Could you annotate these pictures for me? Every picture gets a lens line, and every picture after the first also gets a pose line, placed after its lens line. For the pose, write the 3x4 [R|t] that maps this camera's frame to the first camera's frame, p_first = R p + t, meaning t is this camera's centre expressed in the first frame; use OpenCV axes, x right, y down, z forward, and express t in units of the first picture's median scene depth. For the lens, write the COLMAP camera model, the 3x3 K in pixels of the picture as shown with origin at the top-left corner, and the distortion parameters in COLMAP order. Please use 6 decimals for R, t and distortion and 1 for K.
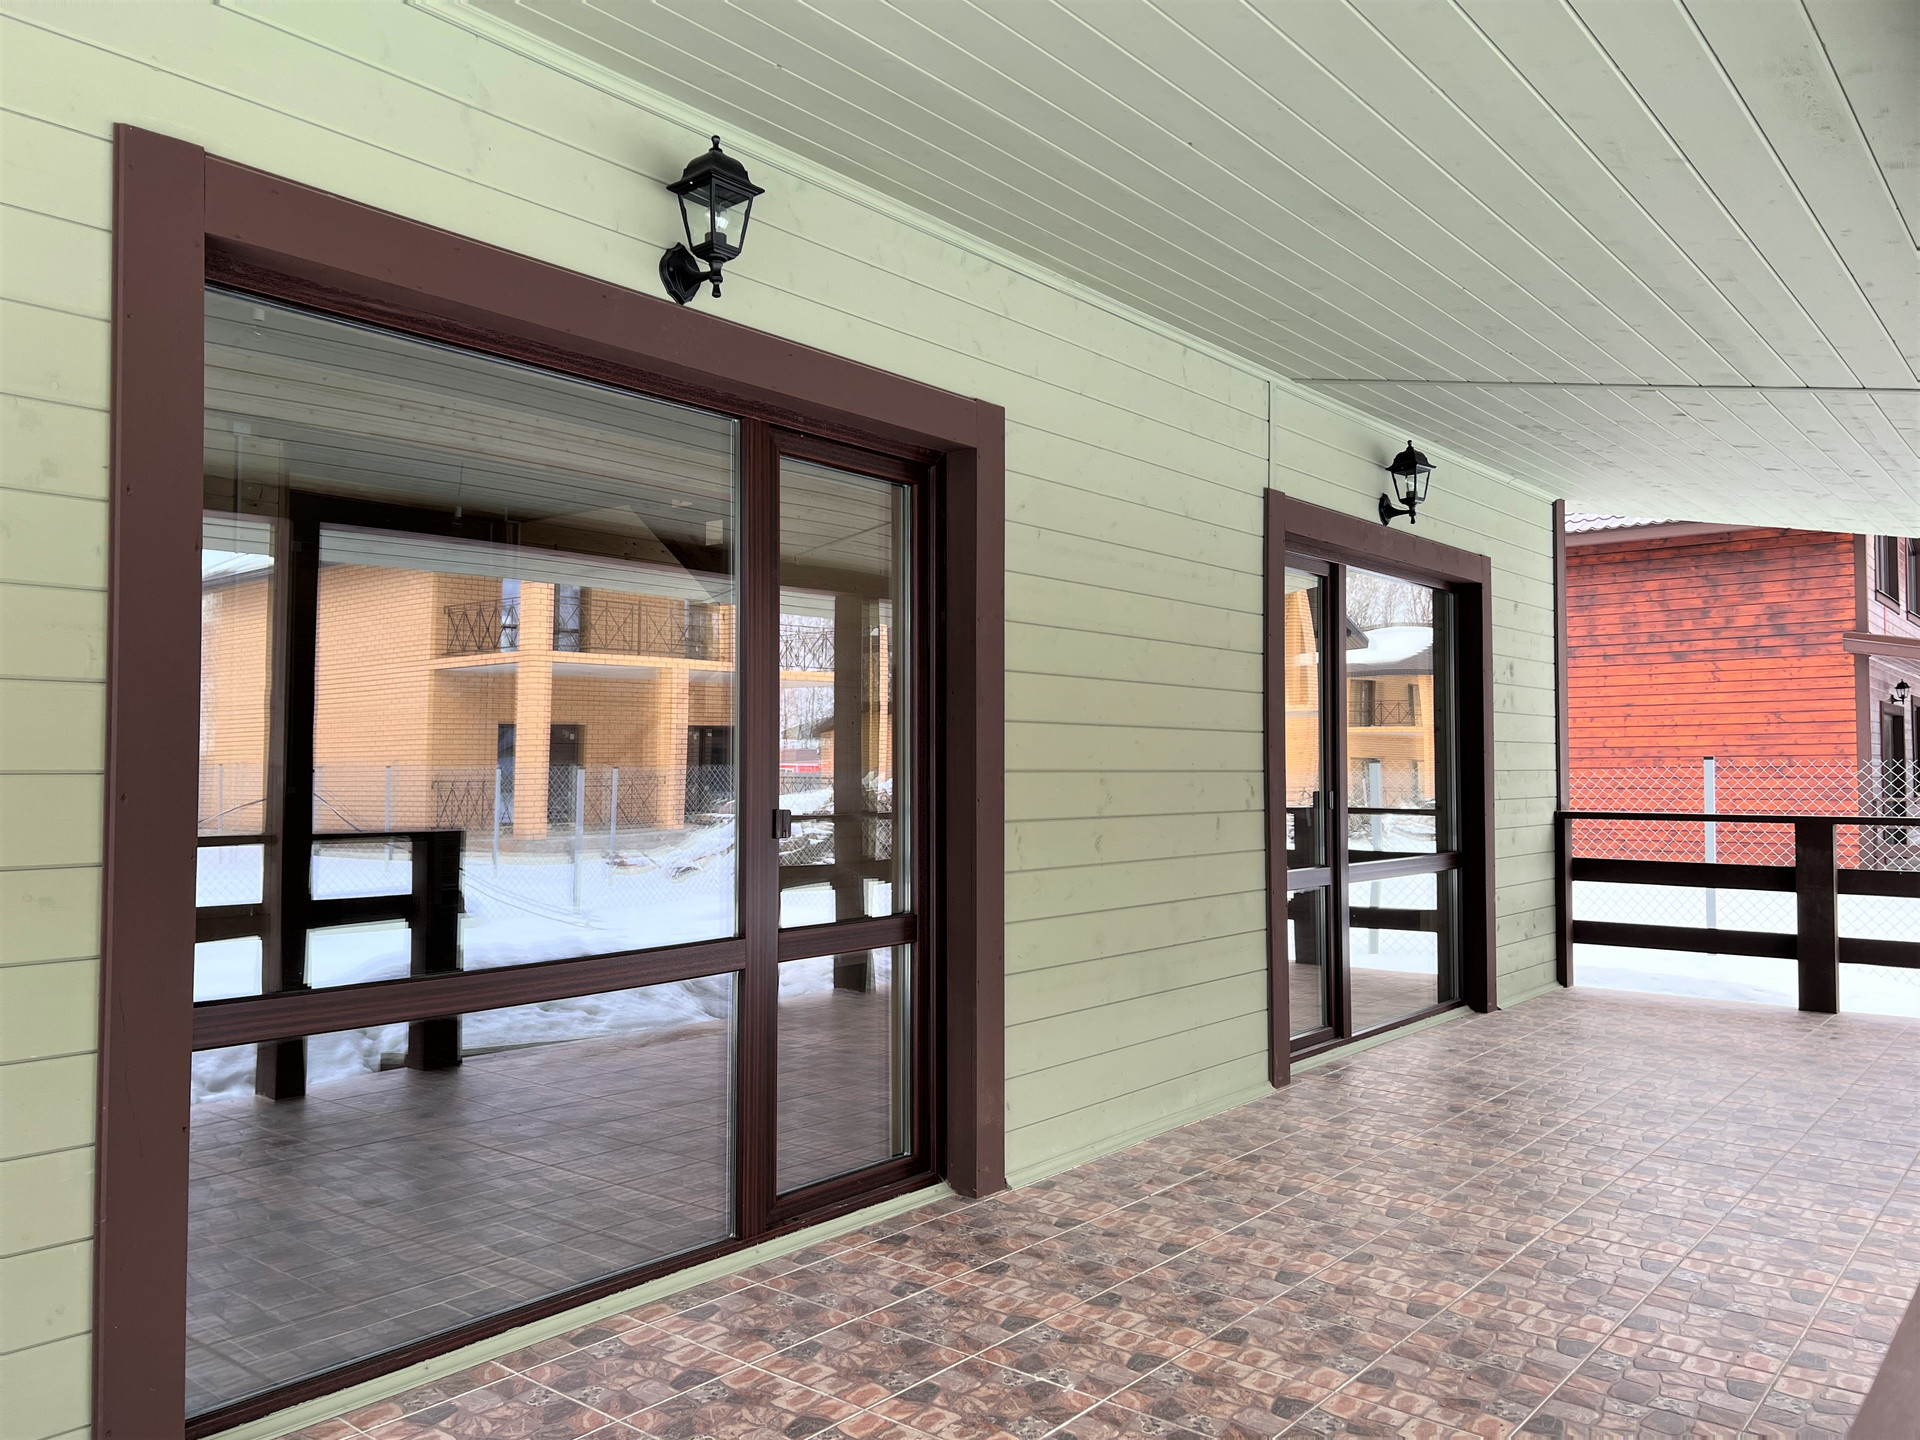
lens RADIAL K [[1461.8, 0, 961.7], [0, 1461.8, 717.9], [0, 0, 1]] dist [0.007587, -0.005872]
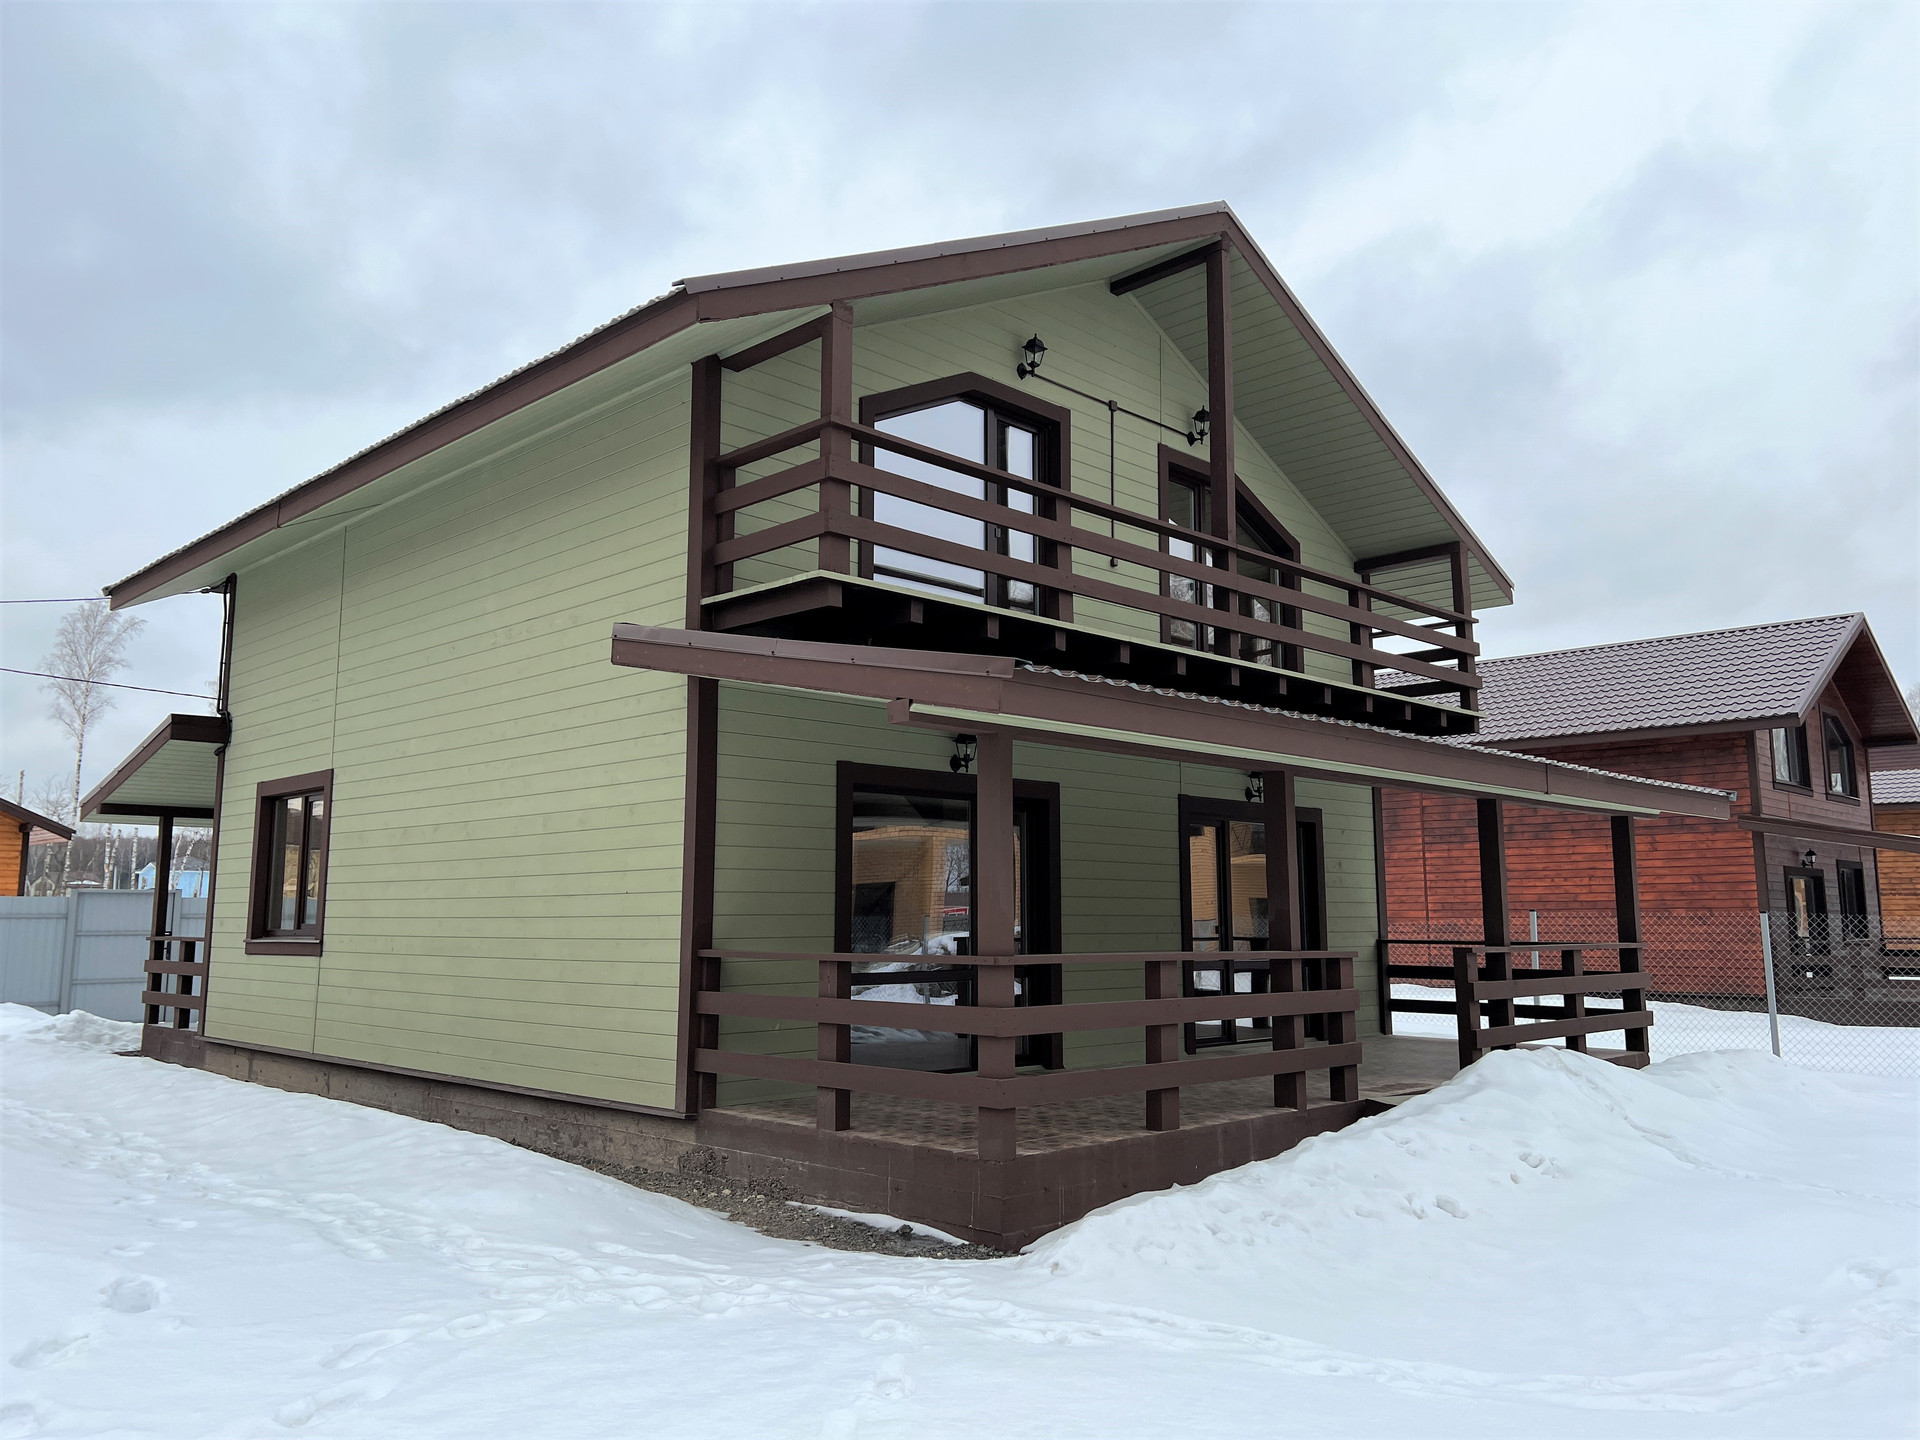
lens RADIAL K [[1461.8, 0, 946.7], [0, 1461.8, 717.3], [0, 0, 1]] dist [0.007587, -0.005872]
pose [[0.994877, -0.010108, -0.100585, 0.029250], [-0.000100, 0.994890, -0.100961, -0.016984], [0.101091, 0.100454, 0.989793, -0.545764]]
